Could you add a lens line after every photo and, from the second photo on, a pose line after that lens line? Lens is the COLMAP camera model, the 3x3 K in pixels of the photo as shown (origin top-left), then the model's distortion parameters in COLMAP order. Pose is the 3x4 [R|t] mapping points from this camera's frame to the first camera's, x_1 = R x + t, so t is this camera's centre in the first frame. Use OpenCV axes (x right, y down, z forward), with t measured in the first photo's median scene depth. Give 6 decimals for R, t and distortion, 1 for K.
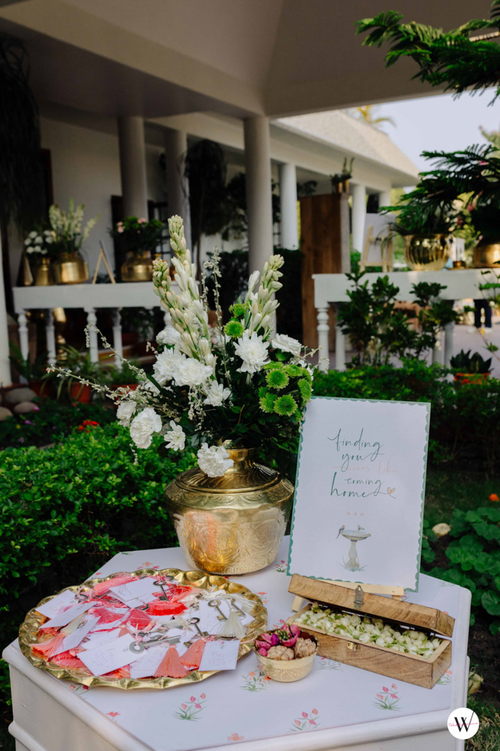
lens RADIAL K [[781.0, 0, 250.0], [0, 781.0, 375.5], [0, 0, 1]] dist [-0.003316, 0.002144]
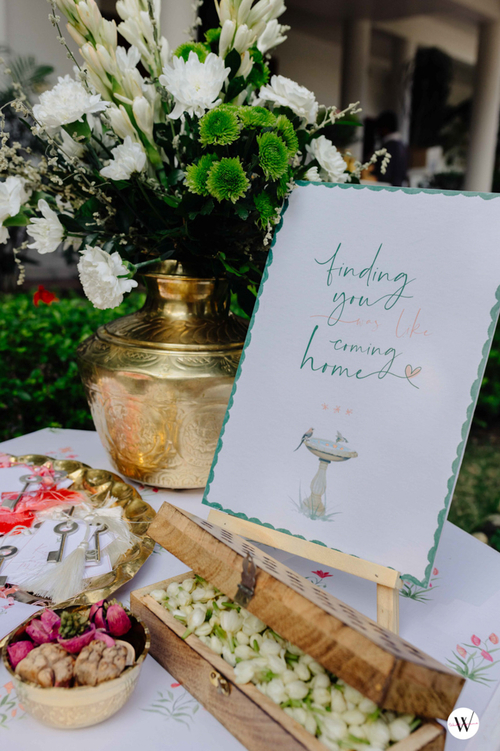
lens RADIAL K [[738.0, 0, 250.0], [0, 738.0, 375.5], [0, 0, 1]] dist [-0.002860, 0.001230]
pose [[0.955870, 0.135857, -0.260491, 0.199550], [-0.108366, 0.987178, 0.117206, 0.104800], [0.273074, -0.083805, 0.958336, 0.524486]]
